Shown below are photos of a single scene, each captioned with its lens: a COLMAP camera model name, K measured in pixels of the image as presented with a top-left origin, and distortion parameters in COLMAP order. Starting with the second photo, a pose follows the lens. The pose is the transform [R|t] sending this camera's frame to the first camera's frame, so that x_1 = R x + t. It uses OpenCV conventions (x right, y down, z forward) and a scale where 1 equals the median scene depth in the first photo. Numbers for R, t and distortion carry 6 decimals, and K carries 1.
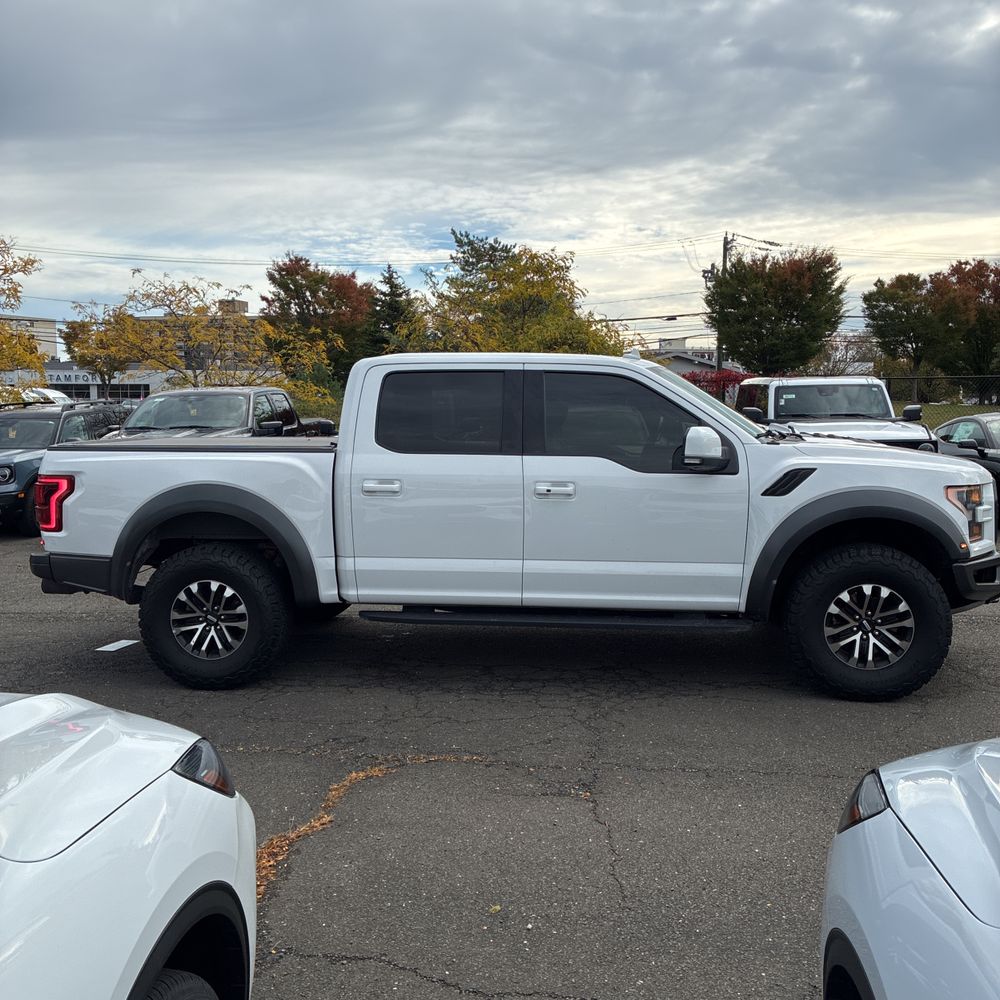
lens RADIAL K [[1009.9, 0, 497.4], [0, 1009.9, 499.3], [0, 0, 1]] dist [0.029374, 0.000000]
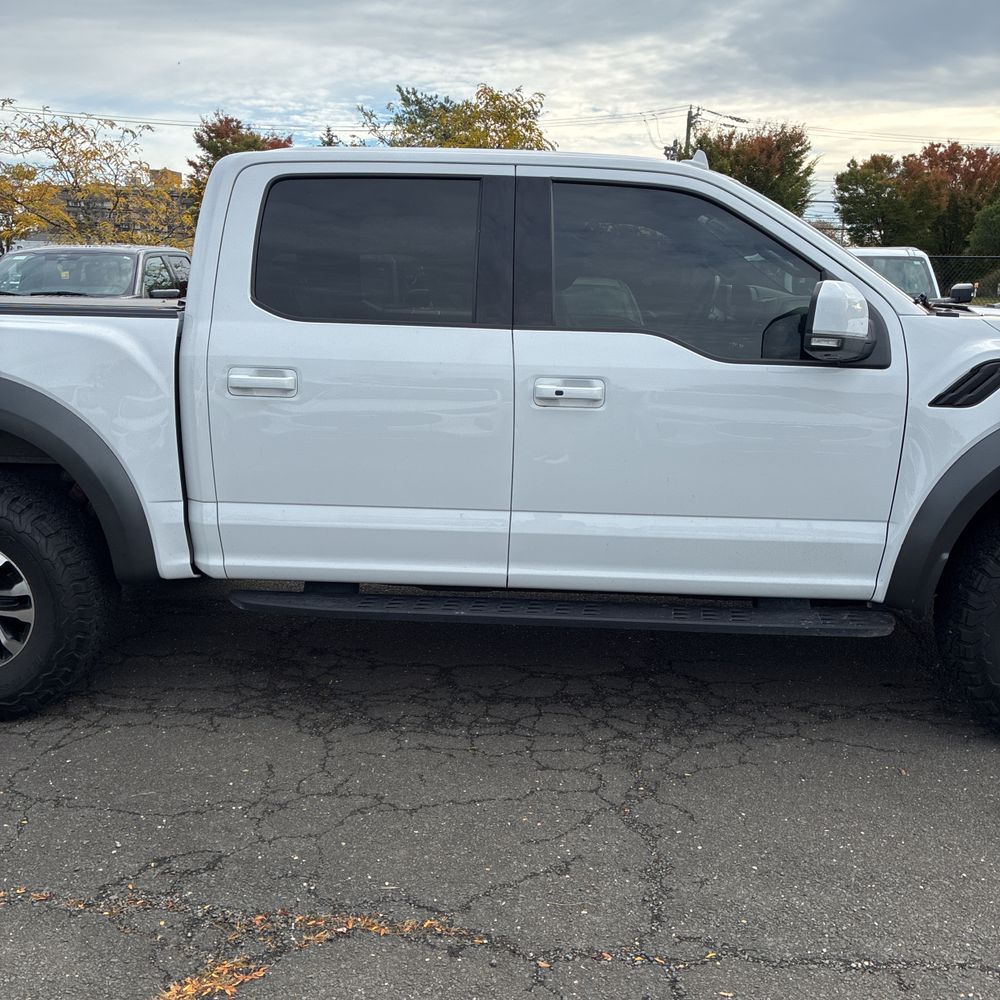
lens RADIAL K [[1009.9, 0, 500.0], [0, 1009.9, 491.6], [0, 0, 1]] dist [0.029374, 0.000000]
pose [[0.998429, 0.008411, 0.055392, -0.012458], [-0.014046, 0.994670, 0.102147, -0.009999], [-0.054238, -0.102764, 0.993226, 0.412543]]
